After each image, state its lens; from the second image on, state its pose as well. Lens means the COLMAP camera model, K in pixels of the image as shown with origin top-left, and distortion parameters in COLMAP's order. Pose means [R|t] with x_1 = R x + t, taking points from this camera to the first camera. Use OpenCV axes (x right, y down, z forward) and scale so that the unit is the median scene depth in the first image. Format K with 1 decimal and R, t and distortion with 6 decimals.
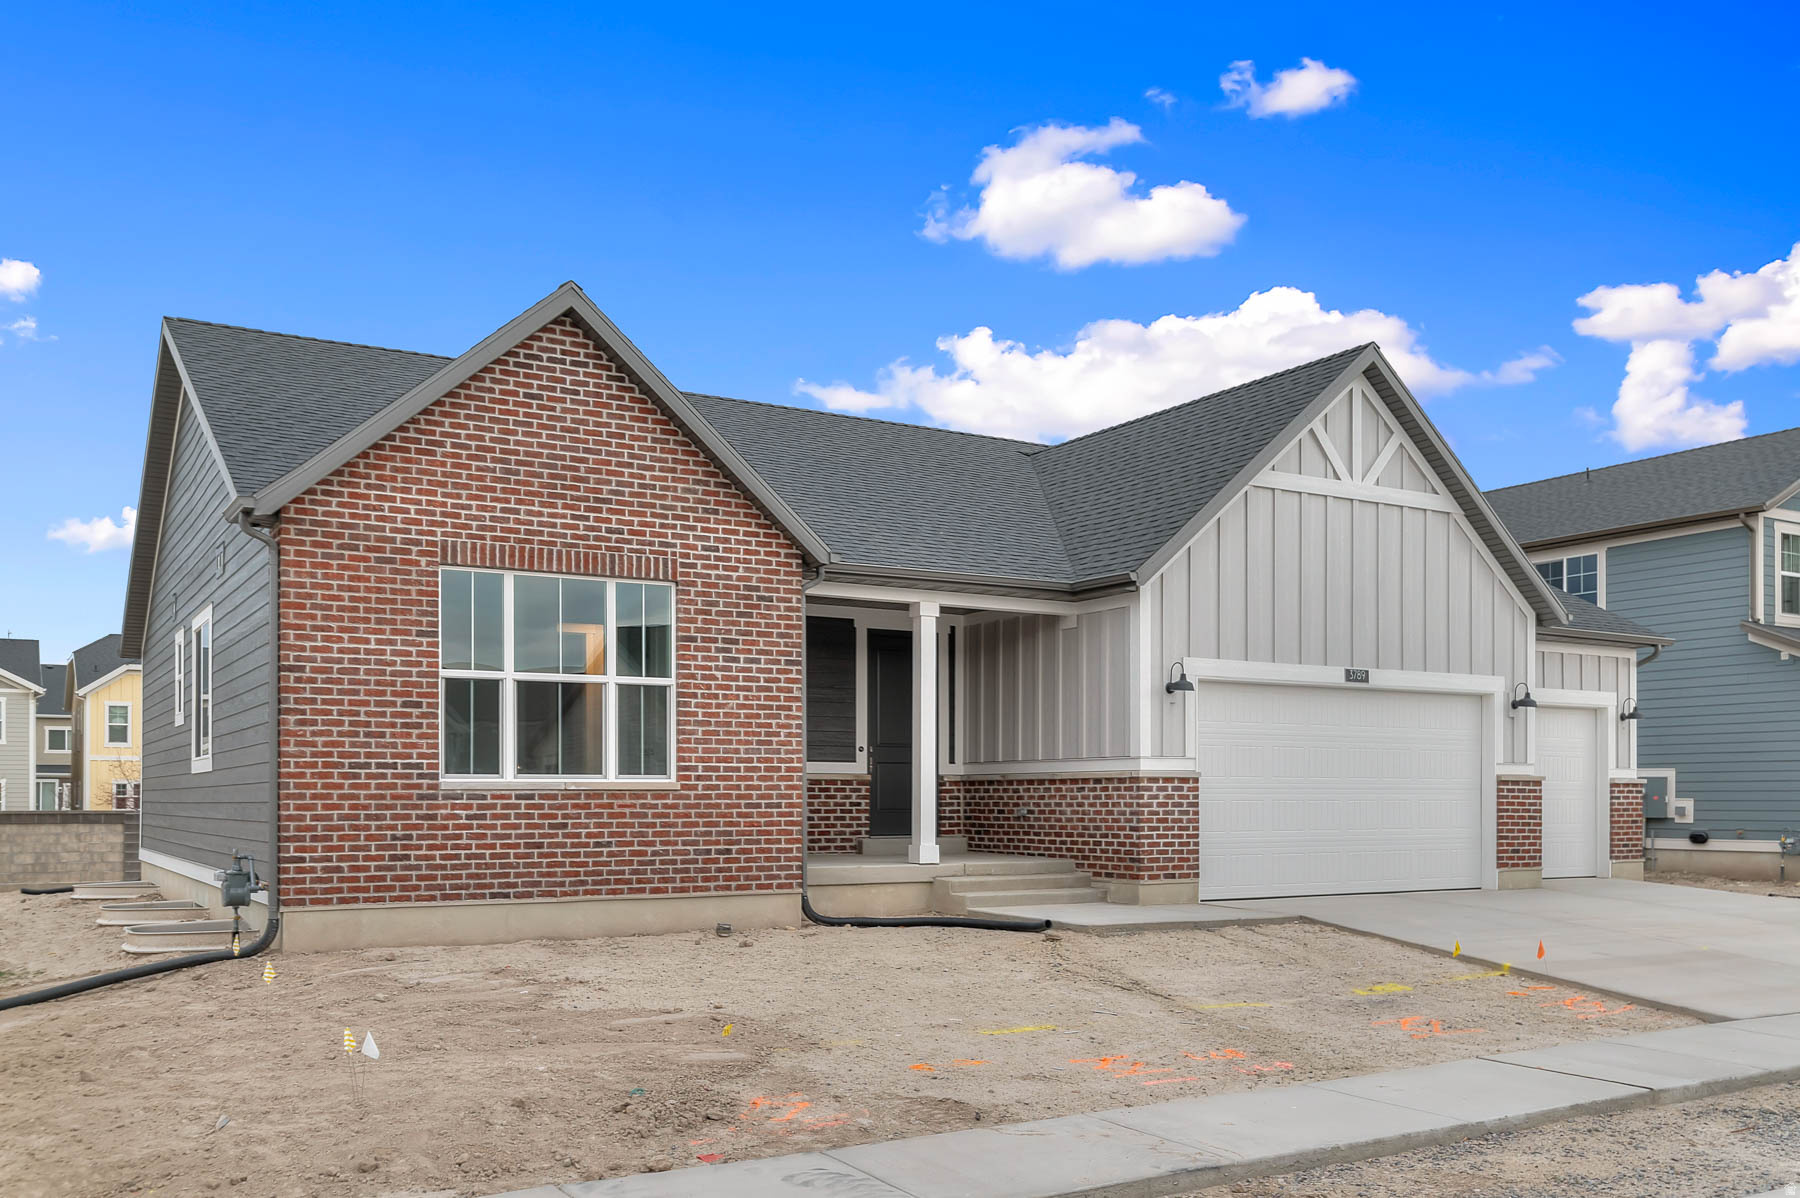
lens RADIAL K [[1562.1, 0, 905.5], [0, 1562.1, 606.6], [0, 0, 1]] dist [-0.007678, 0.018217]
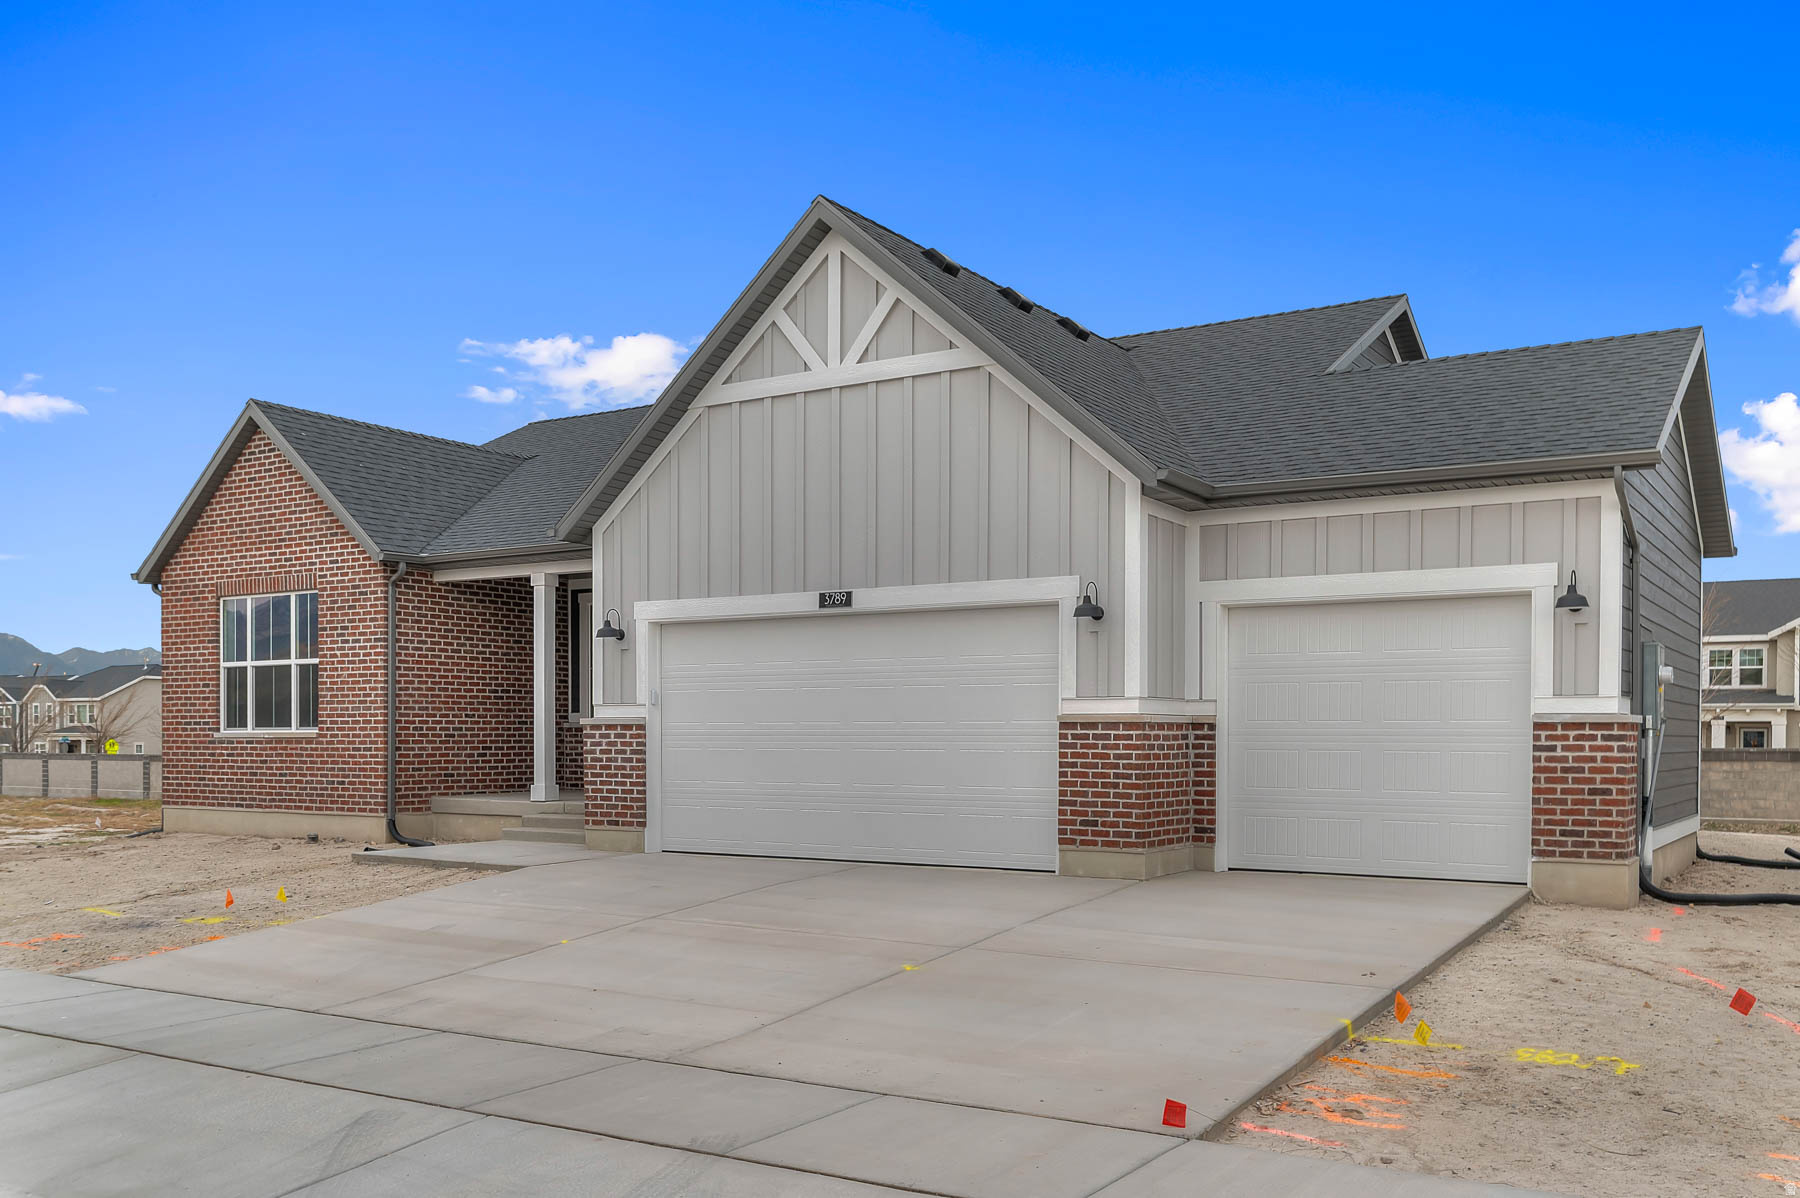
lens RADIAL K [[1562.1, 0, 901.5], [0, 1562.1, 595.9], [0, 0, 1]] dist [-0.007678, 0.018217]
pose [[0.445428, -0.082177, -0.891538, 1.295076], [0.106102, 0.993607, -0.038575, 0.096785], [0.889008, -0.077412, 0.451300, 0.811850]]
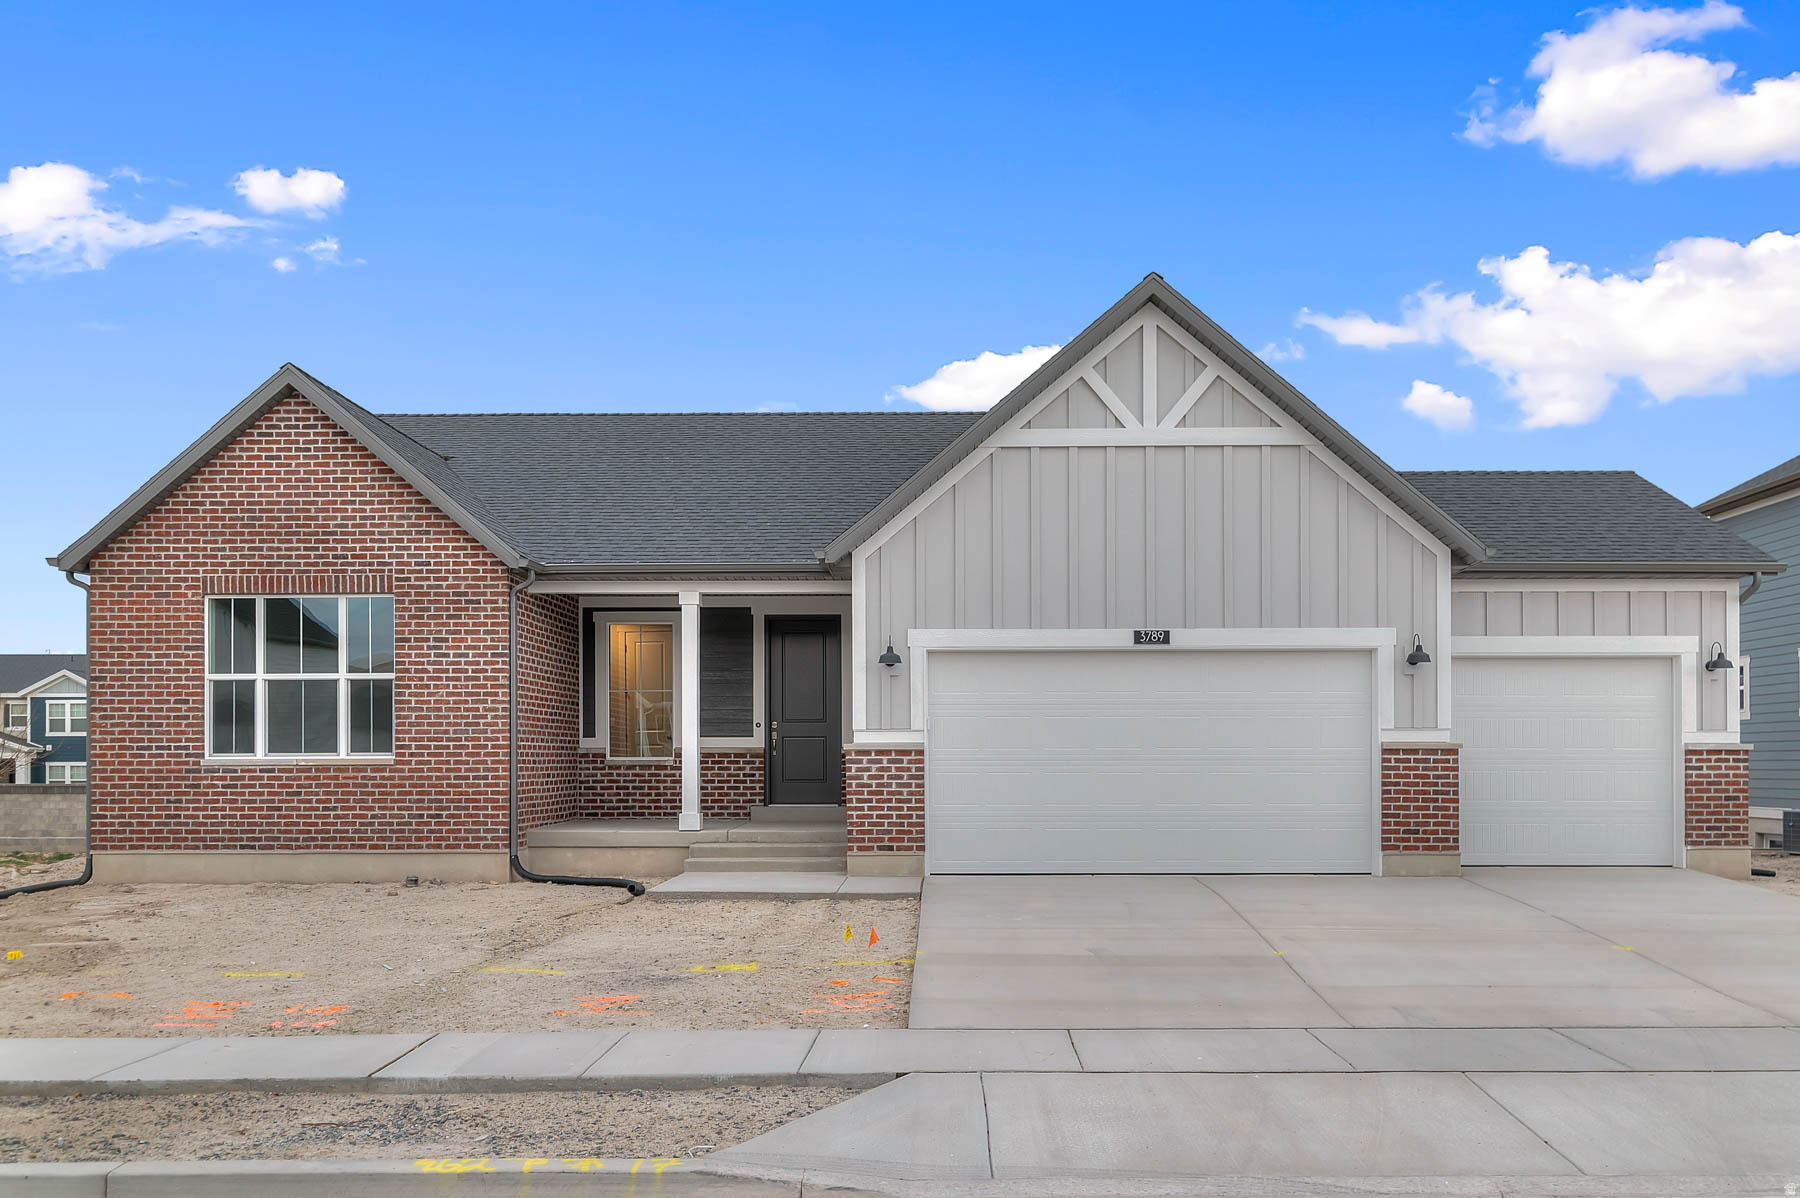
lens RADIAL K [[1417.3, 0, 906.4], [0, 1417.3, 600.7], [0, 0, 1]] dist [0.007131, -0.016245]
pose [[0.847650, -0.063357, -0.526760, 0.752577], [0.066715, 0.997692, -0.012643, 0.029484], [0.526345, -0.024426, 0.849920, 0.264590]]
